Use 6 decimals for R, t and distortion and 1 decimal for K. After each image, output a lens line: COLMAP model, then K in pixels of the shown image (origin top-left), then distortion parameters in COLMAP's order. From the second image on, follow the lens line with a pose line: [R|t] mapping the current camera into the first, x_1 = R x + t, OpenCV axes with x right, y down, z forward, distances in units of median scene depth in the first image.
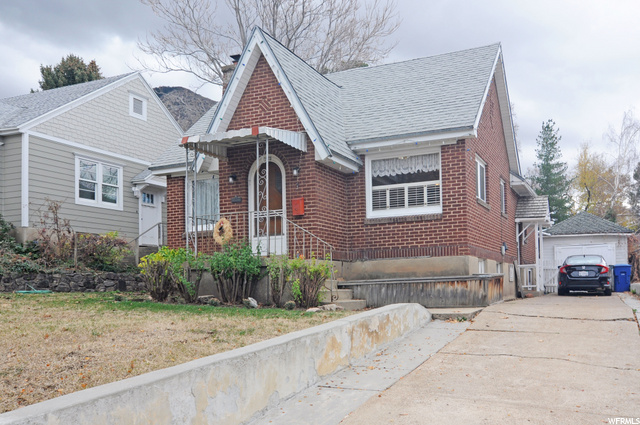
lens RADIAL K [[469.7, 0, 319.8], [0, 469.7, 218.7], [0, 0, 1]] dist [0.007773, 0.001042]
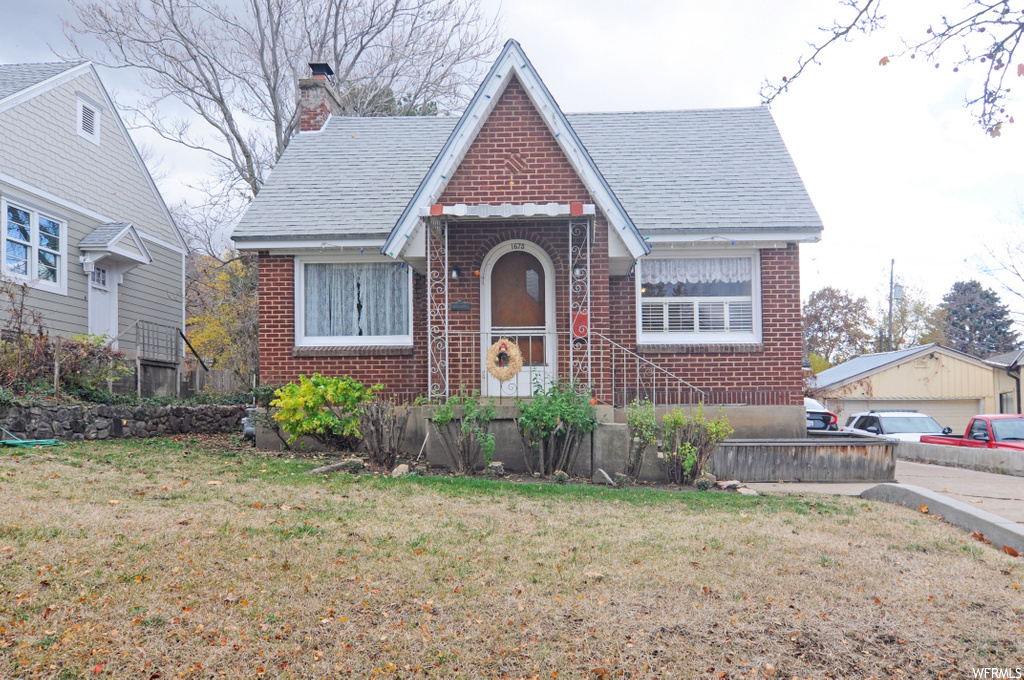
lens RADIAL K [[695.5, 0, 512.8], [0, 695.5, 330.2], [0, 0, 1]] dist [-0.003637, -0.000840]
pose [[0.967340, 0.051412, 0.248214, -0.327523], [-0.053118, 0.998588, 0.000176, -0.011388], [-0.247854, -0.013354, 0.968705, 0.066307]]
